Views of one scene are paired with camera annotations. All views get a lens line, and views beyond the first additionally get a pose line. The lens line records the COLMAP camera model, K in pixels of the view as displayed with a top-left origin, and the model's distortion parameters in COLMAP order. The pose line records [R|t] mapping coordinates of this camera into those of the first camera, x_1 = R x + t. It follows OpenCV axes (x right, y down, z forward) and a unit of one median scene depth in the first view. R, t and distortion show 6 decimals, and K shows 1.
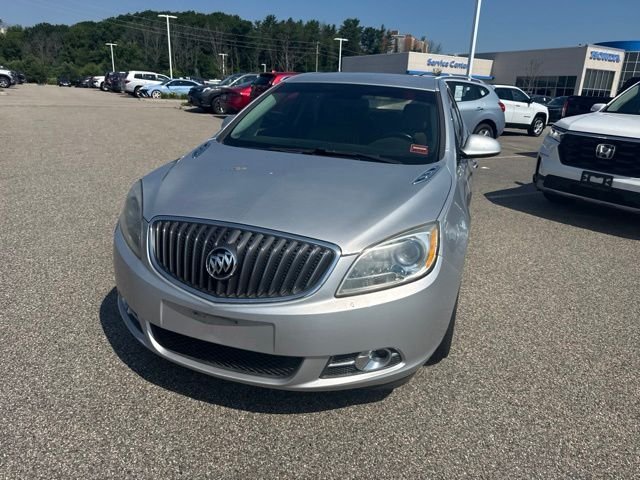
lens RADIAL K [[454.3, 0, 316.5], [0, 454.3, 238.4], [0, 0, 1]] dist [0.005051, -0.008062]
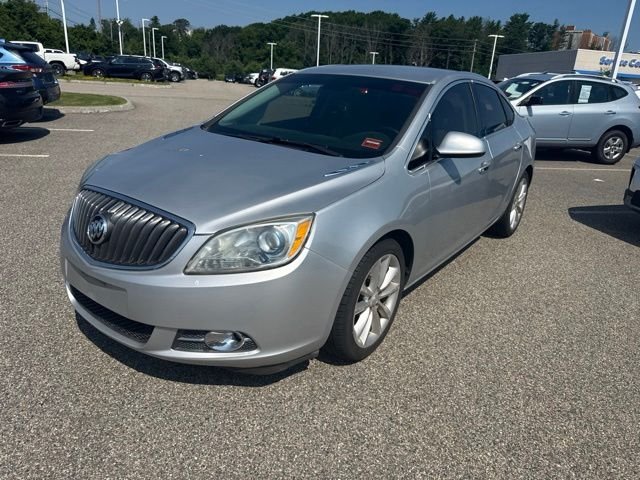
lens RADIAL K [[454.3, 0, 319.5], [0, 454.3, 242.1], [0, 0, 1]] dist [0.006020, -0.008645]
pose [[0.951992, 0.114473, -0.283913, 0.103178], [-0.111712, 0.993402, 0.025953, -0.000641], [0.285010, 0.007009, 0.958499, 0.014014]]
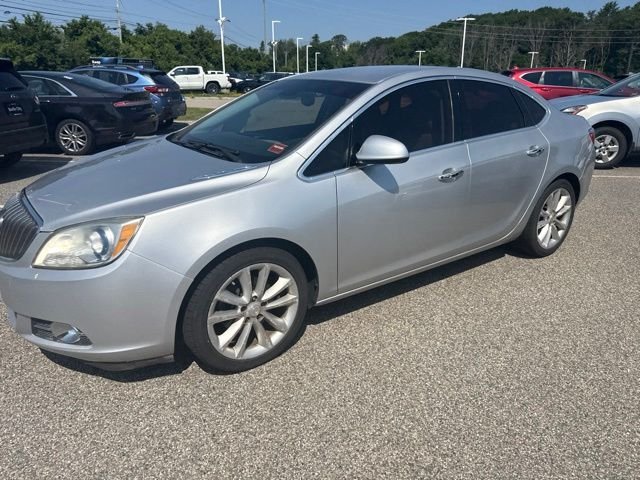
lens RADIAL K [[453.0, 0, 320.0], [0, 453.0, 240.0], [0, 0, 1]] dist [0.002349, -0.001264]
pose [[0.808920, 0.155198, -0.567064, 0.209353], [-0.156234, 0.986594, 0.047149, -0.017331], [0.566779, 0.050454, 0.822323, 0.076171]]
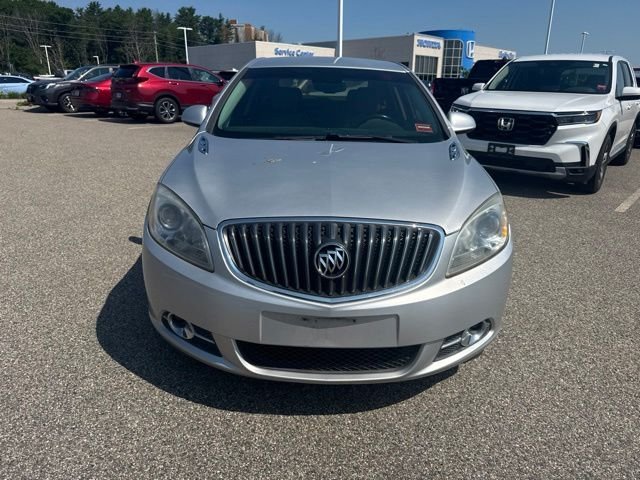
lens RADIAL K [[454.3, 0, 319.5], [0, 454.3, 242.1], [0, 0, 1]] dist [0.006020, -0.008645]
pose [[0.947053, -0.136193, 0.290762, -0.082112], [0.128614, 0.990668, 0.045115, -0.004495], [-0.294193, -0.005330, 0.955731, 0.021741]]
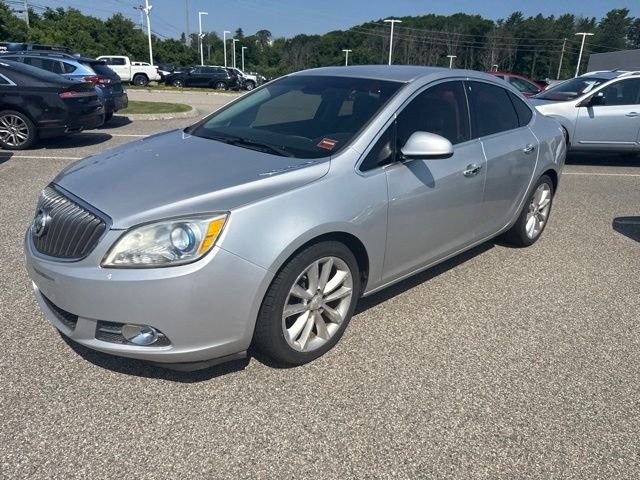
lens RADIAL K [[454.3, 0, 319.5], [0, 454.3, 242.1], [0, 0, 1]] dist [0.006020, -0.008645]
pose [[0.890824, 0.140481, -0.432085, 0.159565], [-0.139744, 0.989616, 0.033639, -0.006237], [0.432324, 0.030415, 0.901205, 0.039411]]
